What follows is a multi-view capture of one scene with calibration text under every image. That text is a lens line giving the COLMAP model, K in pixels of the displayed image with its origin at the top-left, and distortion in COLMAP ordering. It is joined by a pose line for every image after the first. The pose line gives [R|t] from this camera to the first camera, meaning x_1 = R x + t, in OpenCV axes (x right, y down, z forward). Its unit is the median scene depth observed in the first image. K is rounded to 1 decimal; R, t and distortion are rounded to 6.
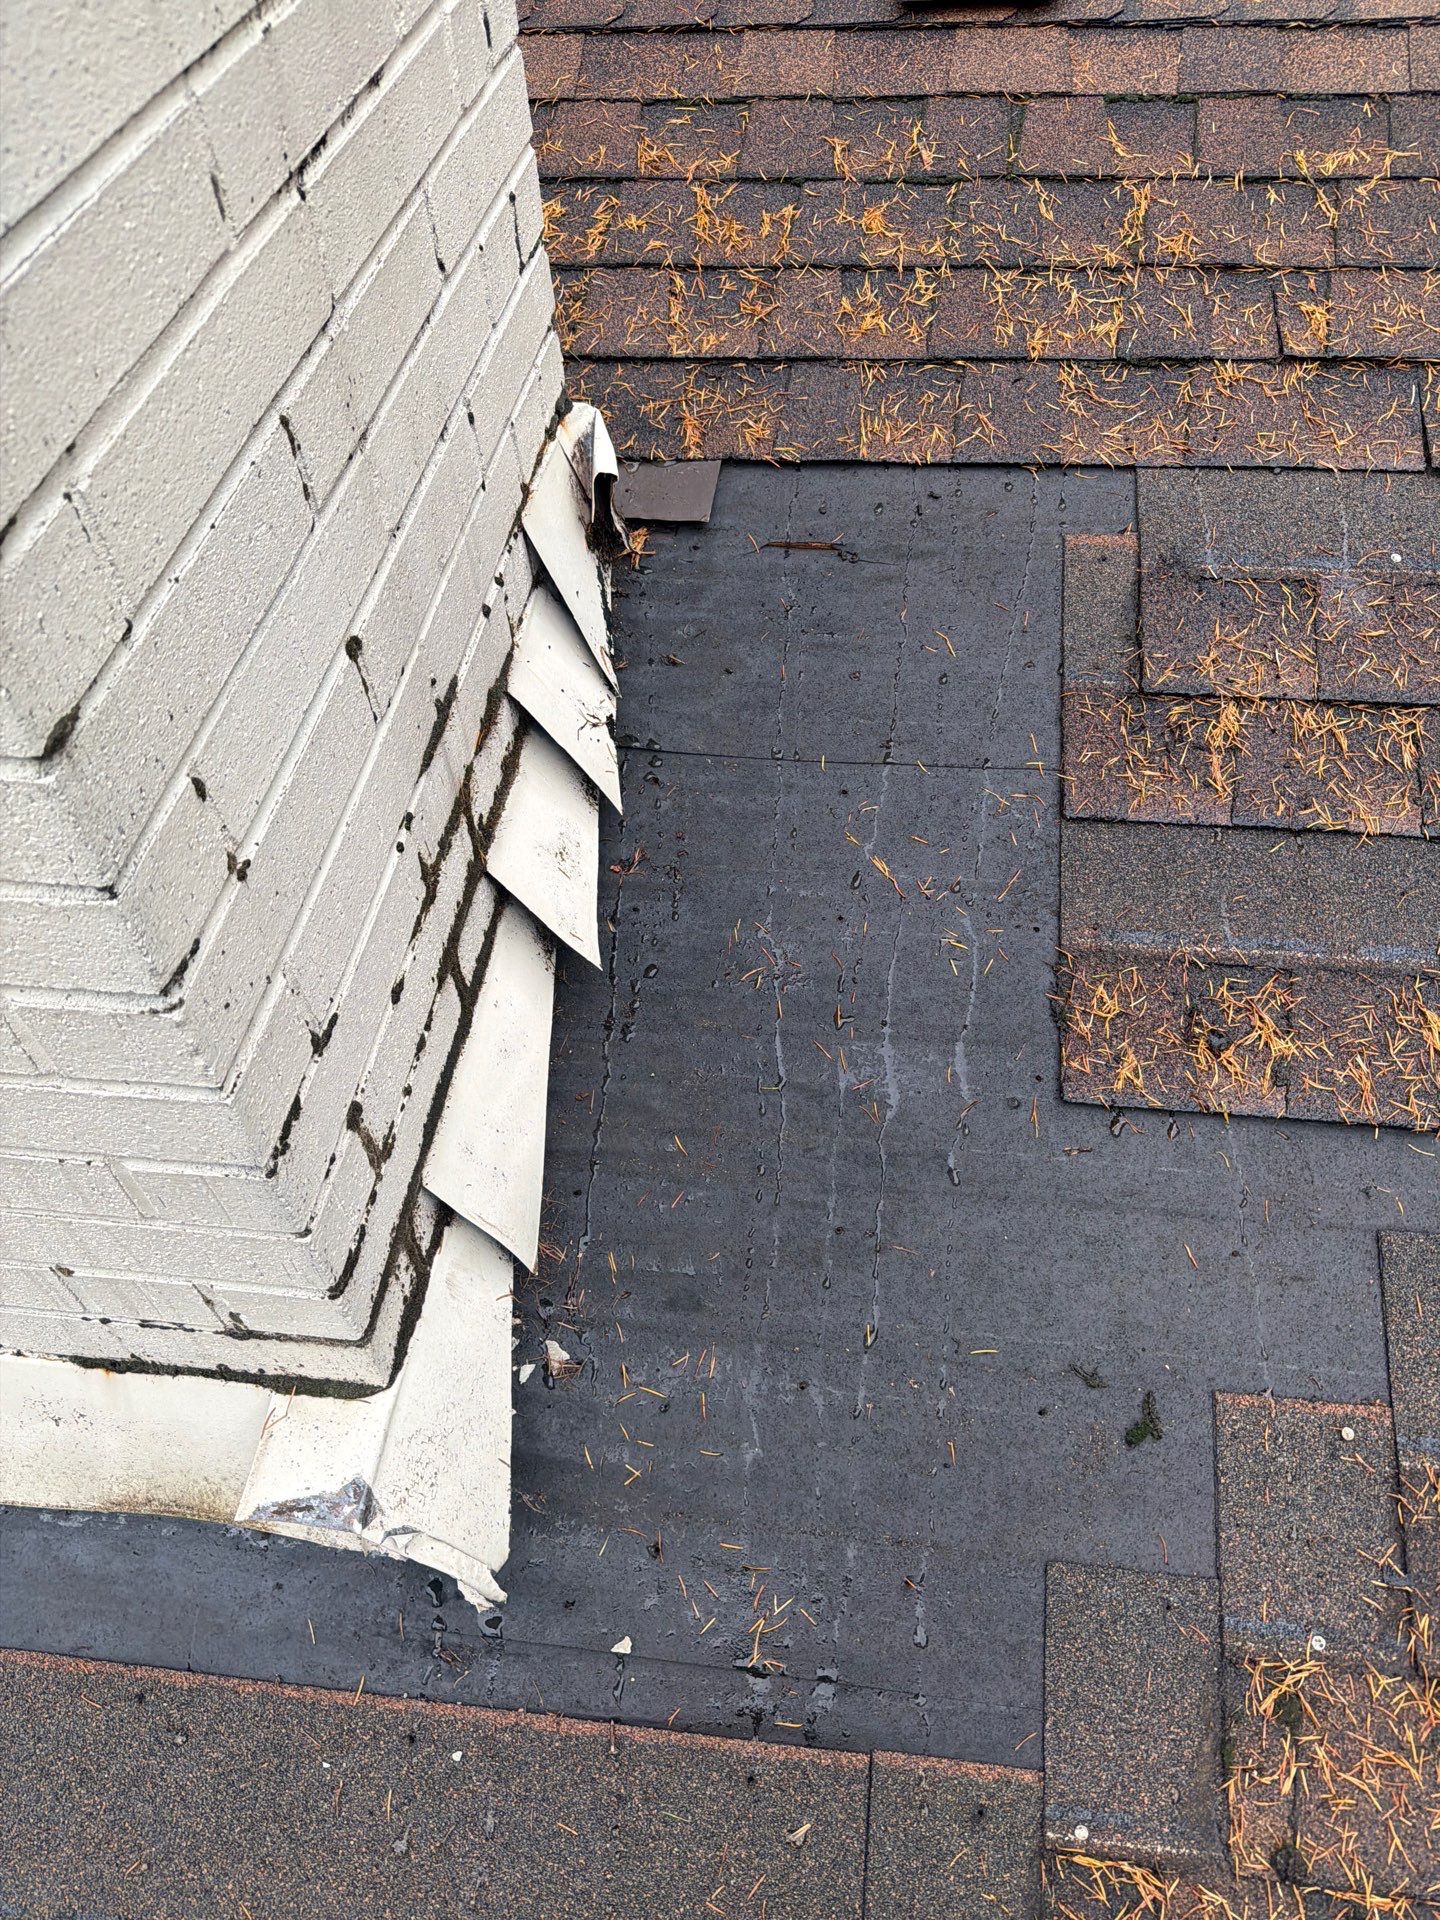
lens RADIAL K [[1350.4, 0, 714.2], [0, 1350.4, 951.2], [0, 0, 1]] dist [0.037953, -0.043649]
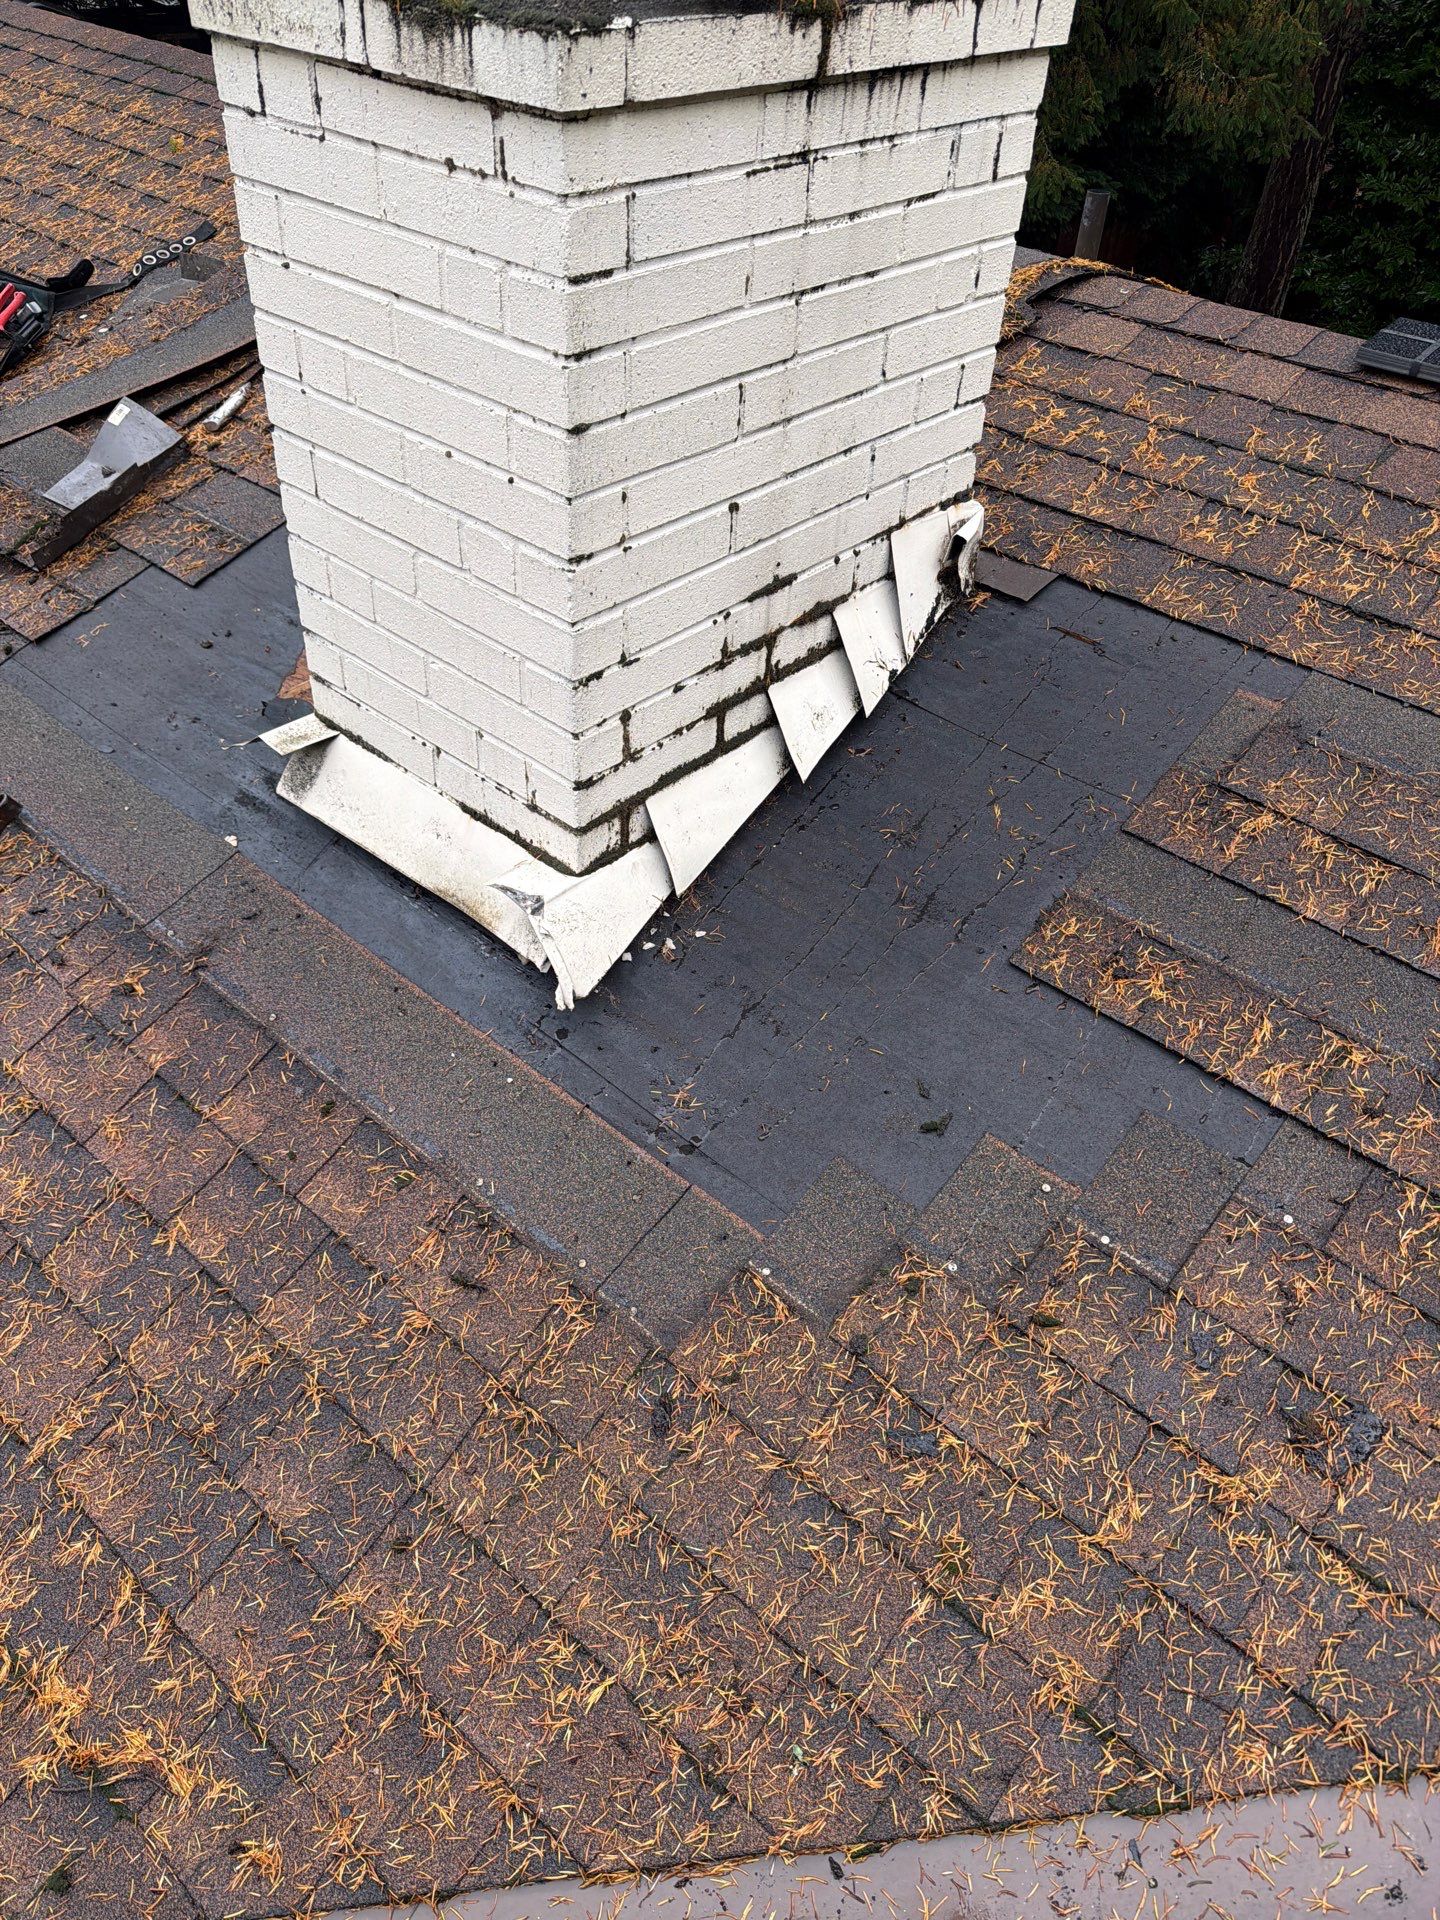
lens RADIAL K [[1350.4, 0, 714.3], [0, 1350.4, 962.8], [0, 0, 1]] dist [0.037953, -0.043649]
pose [[0.818222, 0.438357, -0.371961, 0.609660], [-0.489146, 0.870780, -0.049782, 0.388226], [0.302074, 0.222676, 0.926912, -0.597398]]
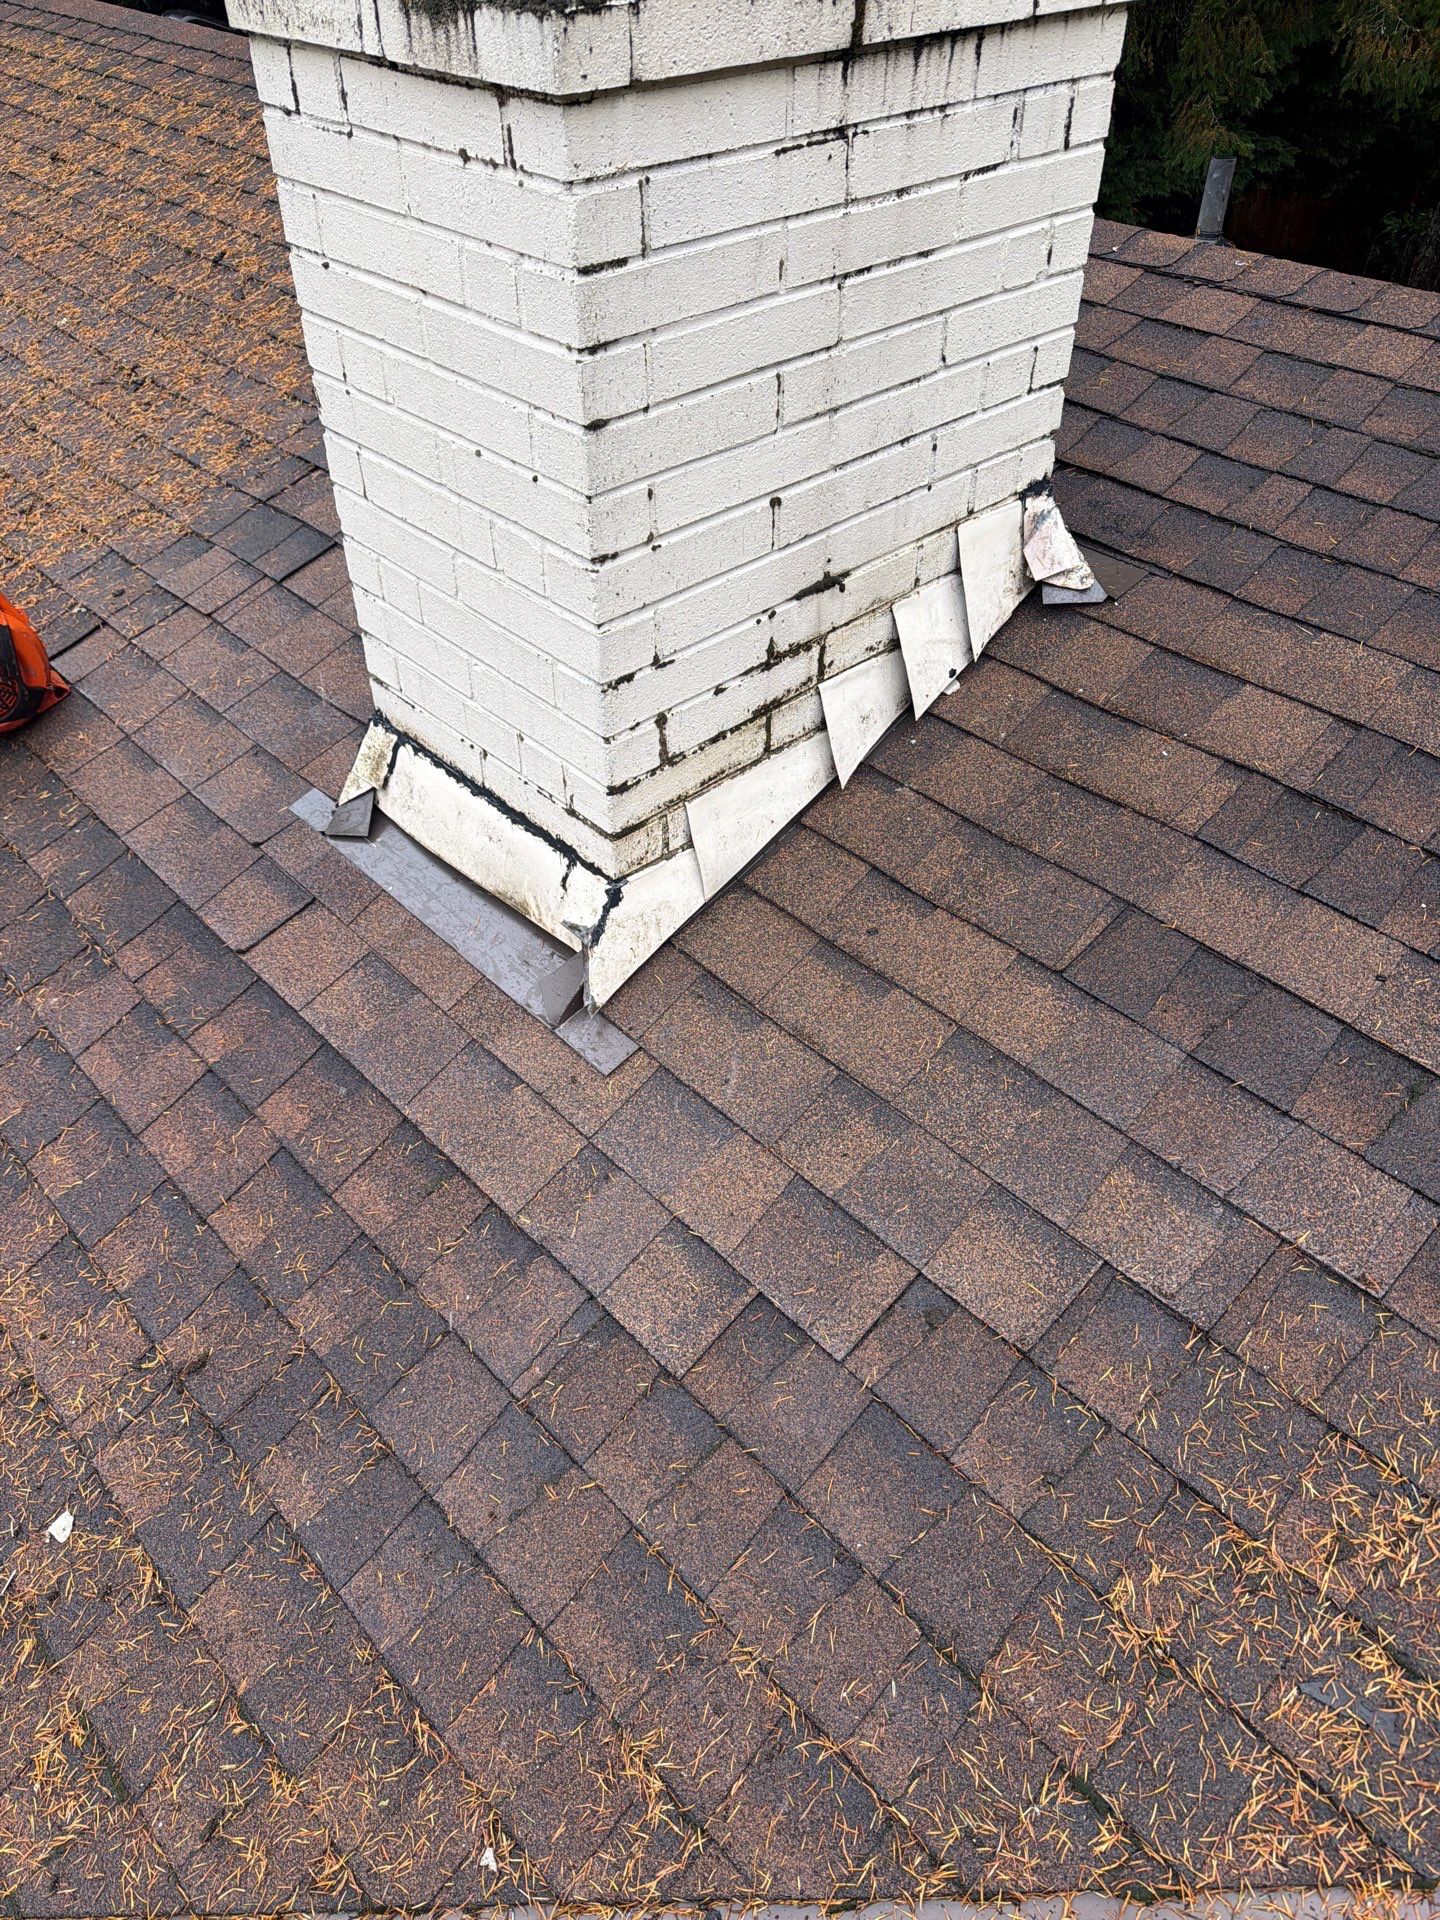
lens RADIAL K [[1350.4, 0, 713.9], [0, 1350.4, 976.5], [0, 0, 1]] dist [0.037953, -0.043649]
pose [[0.762951, 0.462578, -0.451583, 0.690396], [-0.510672, 0.859593, 0.017742, 0.300216], [0.396384, 0.217075, 0.892053, -0.512878]]
